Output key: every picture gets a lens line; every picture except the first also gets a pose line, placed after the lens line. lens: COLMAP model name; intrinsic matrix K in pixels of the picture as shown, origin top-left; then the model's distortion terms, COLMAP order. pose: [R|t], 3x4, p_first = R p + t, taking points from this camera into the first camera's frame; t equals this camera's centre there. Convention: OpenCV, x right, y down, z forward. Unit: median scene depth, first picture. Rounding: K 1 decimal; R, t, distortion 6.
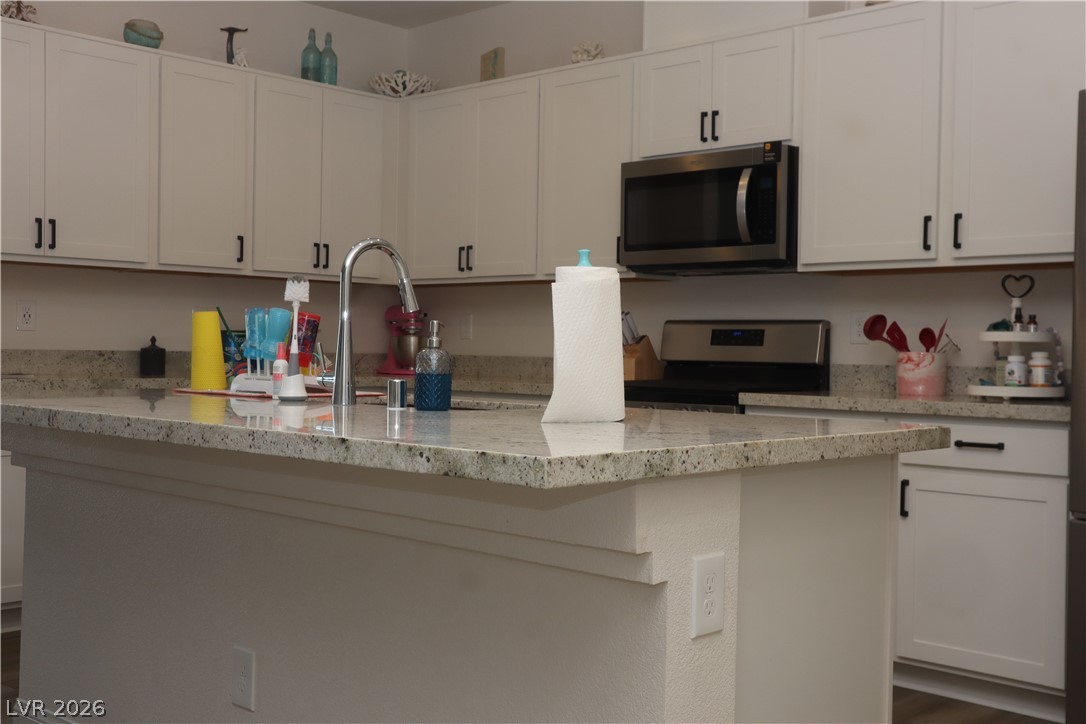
lens RADIAL K [[1238.4, 0, 543.0], [0, 1238.4, 362.0], [0, 0, 1]] dist [0.008615, 0.025404]
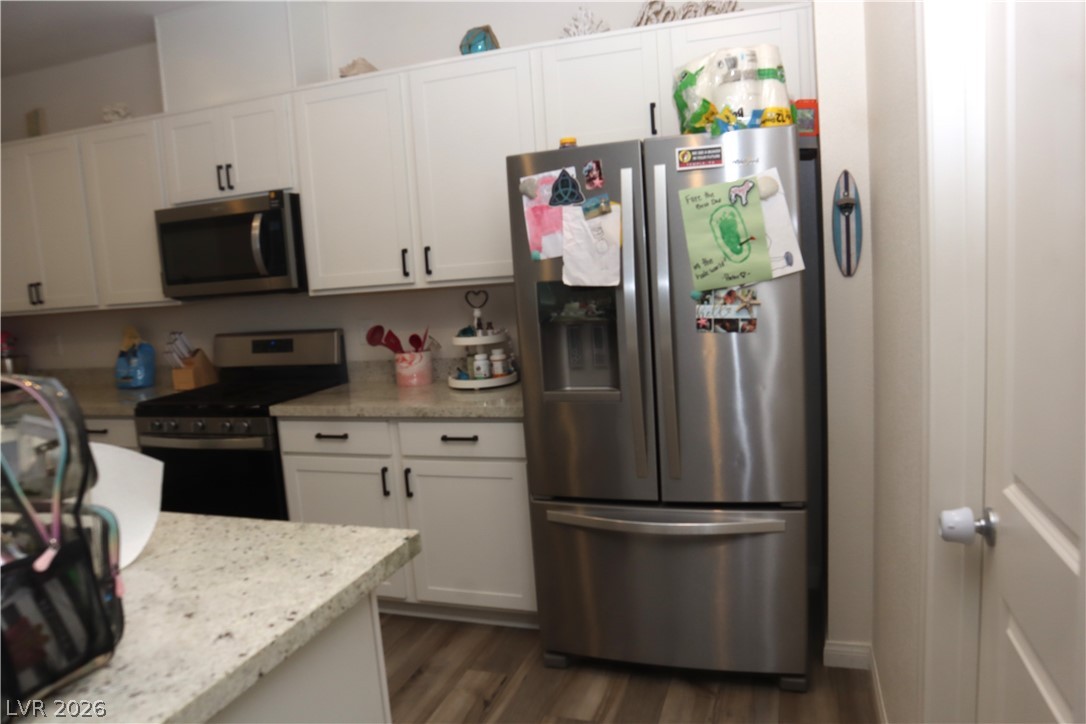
lens RADIAL K [[747.0, 0, 543.0], [0, 747.0, 362.0], [0, 0, 1]] dist [-0.121423, 0.075332]
pose [[0.901634, -0.130968, 0.412195, 0.105086], [0.087324, 0.988547, 0.123082, -0.078738], [-0.423594, -0.074980, 0.902744, 0.239113]]
